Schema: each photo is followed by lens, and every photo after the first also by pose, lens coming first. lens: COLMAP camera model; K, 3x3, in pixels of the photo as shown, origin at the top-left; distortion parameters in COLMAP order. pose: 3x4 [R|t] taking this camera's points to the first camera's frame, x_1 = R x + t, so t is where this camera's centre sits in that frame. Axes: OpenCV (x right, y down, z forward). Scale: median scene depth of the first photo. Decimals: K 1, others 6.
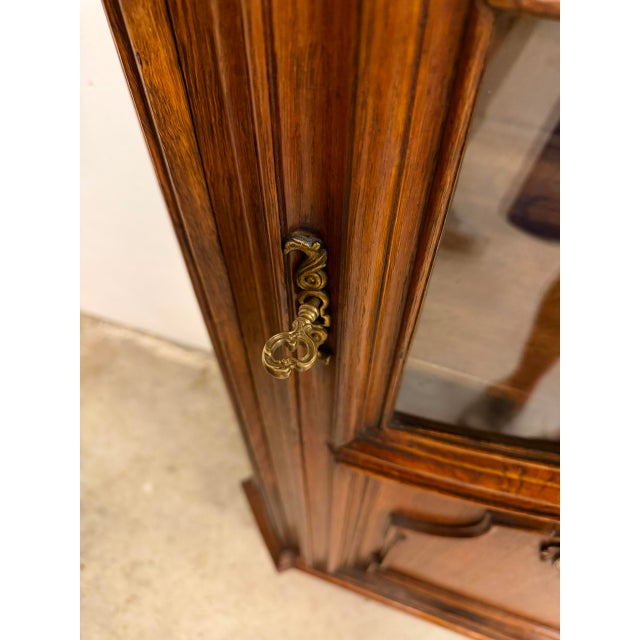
lens RADIAL K [[476.4, 0, 320.5], [0, 476.4, 331.1], [0, 0, 1]] dist [-0.041176, -0.002684]
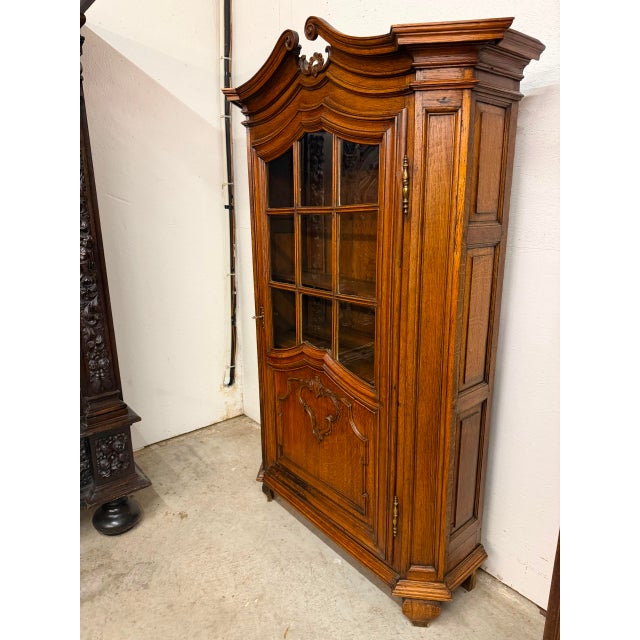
lens RADIAL K [[453.7, 0, 320.0], [0, 453.7, 320.0], [0, 0, 1]] dist [0.026842, -0.030682]
pose [[0.863842, 0.108500, -0.491939, 4.850250], [-0.398357, 0.744881, -0.535223, 3.854341], [0.308365, 0.658316, 0.686682, -4.218059]]
